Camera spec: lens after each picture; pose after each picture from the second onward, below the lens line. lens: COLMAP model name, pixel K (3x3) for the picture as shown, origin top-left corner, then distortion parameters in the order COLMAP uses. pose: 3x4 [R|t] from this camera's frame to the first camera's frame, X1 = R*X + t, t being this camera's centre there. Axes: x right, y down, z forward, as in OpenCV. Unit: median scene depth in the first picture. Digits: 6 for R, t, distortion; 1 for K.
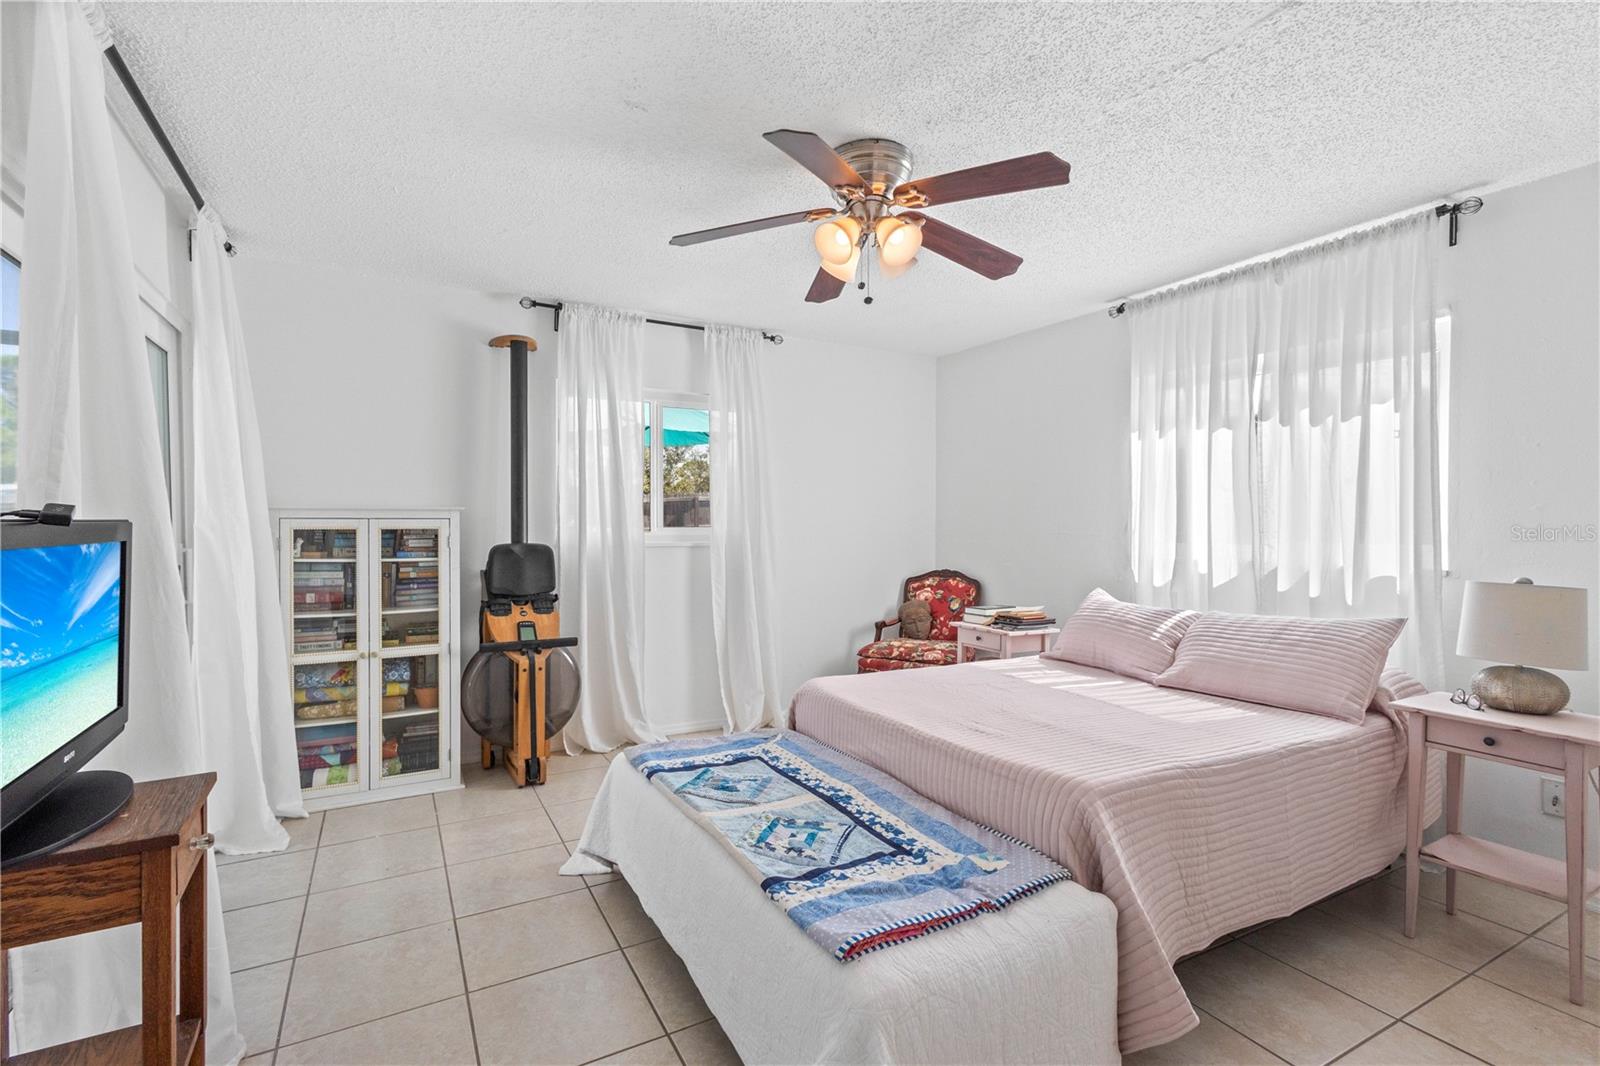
lens RADIAL K [[741.7, 0, 796.6], [0, 741.7, 529.3], [0, 0, 1]] dist [0.005105, -0.000164]
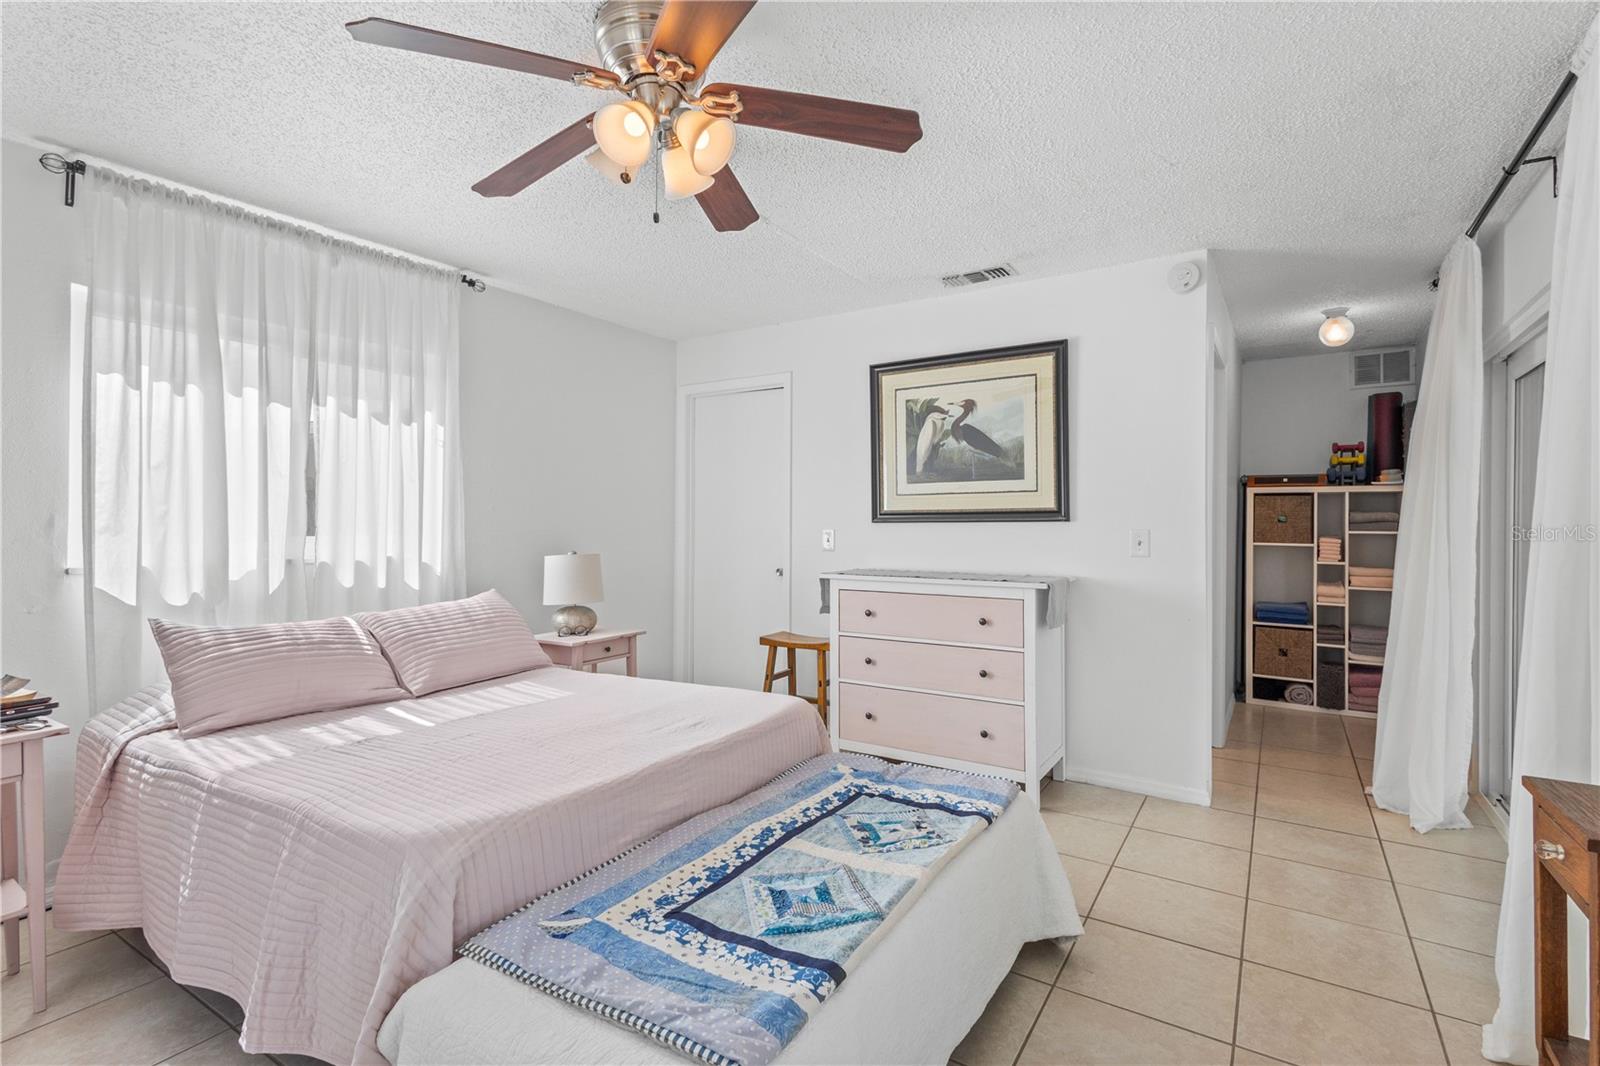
lens RADIAL K [[741.7, 0, 801.0], [0, 741.7, 522.6], [0, 0, 1]] dist [0.005105, -0.000164]
pose [[-0.474509, -0.009459, 0.880200, -0.632996], [-0.001658, 0.999950, 0.009853, -0.012526], [-0.880249, 0.003216, -0.474501, 1.211728]]
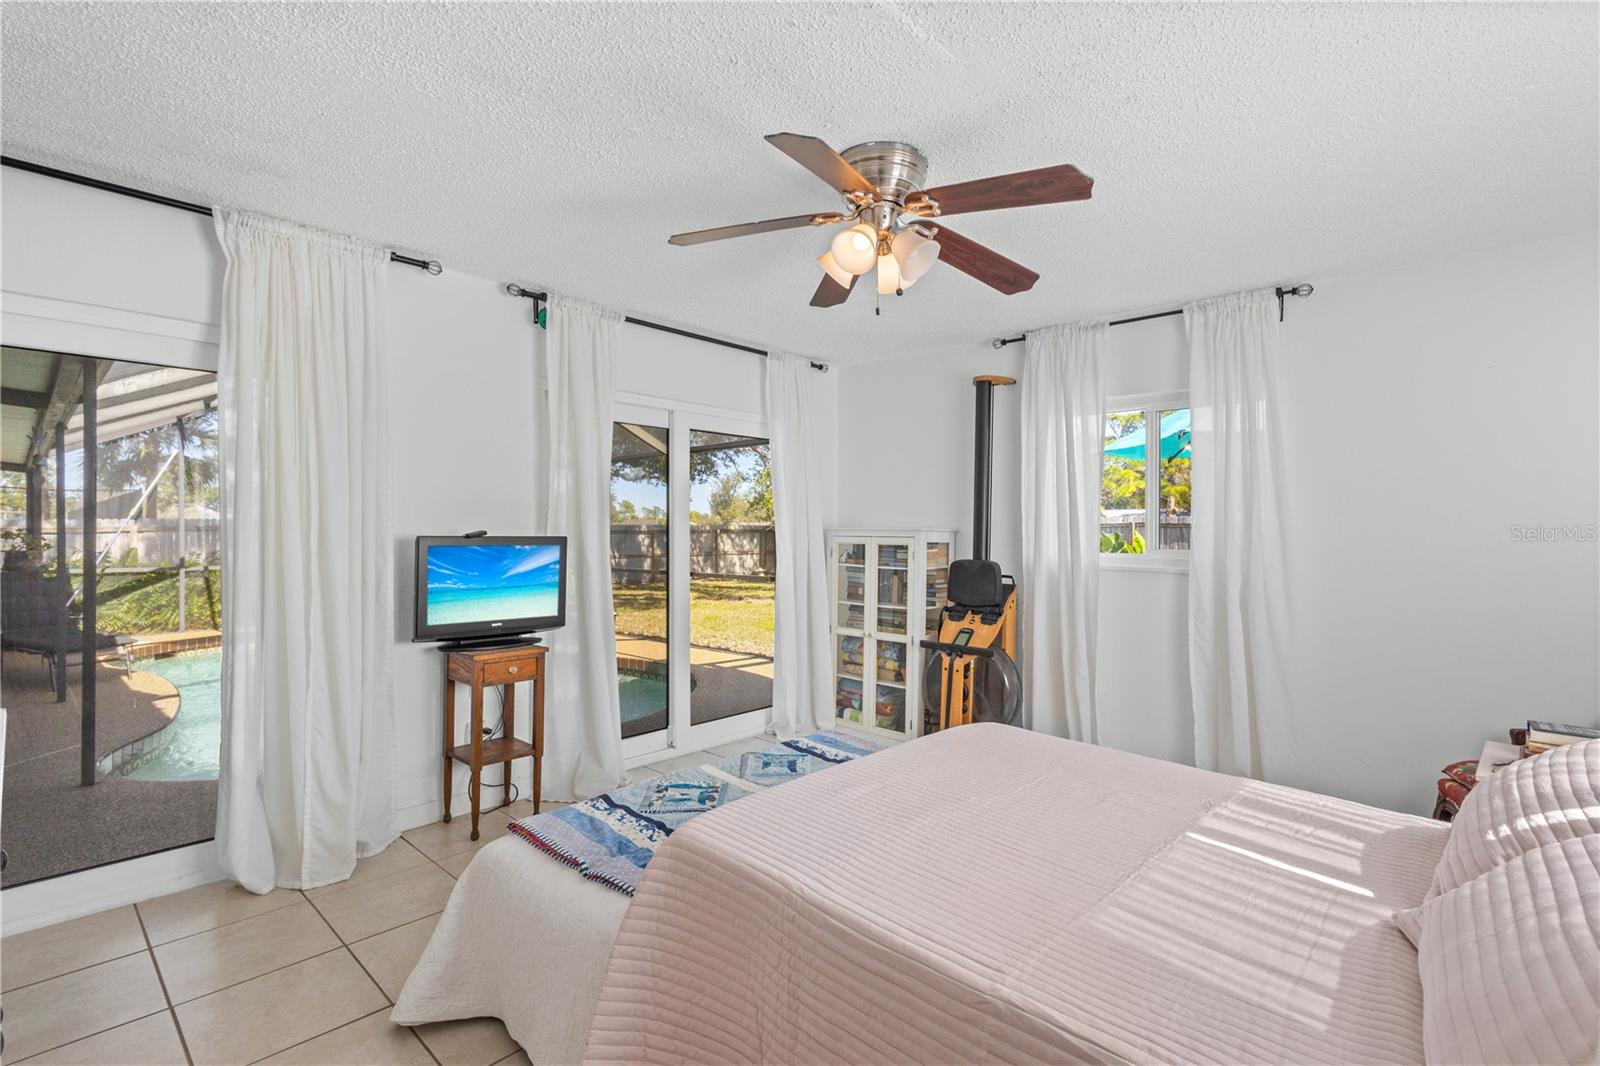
lens RADIAL K [[741.7, 0, 801.2], [0, 741.7, 528.4], [0, 0, 1]] dist [0.005105, -0.000164]
pose [[0.307909, -0.002642, -0.951412, 0.947107], [-0.019167, 0.999776, -0.008979, -0.019793], [0.951223, 0.021000, 0.307789, 0.605884]]
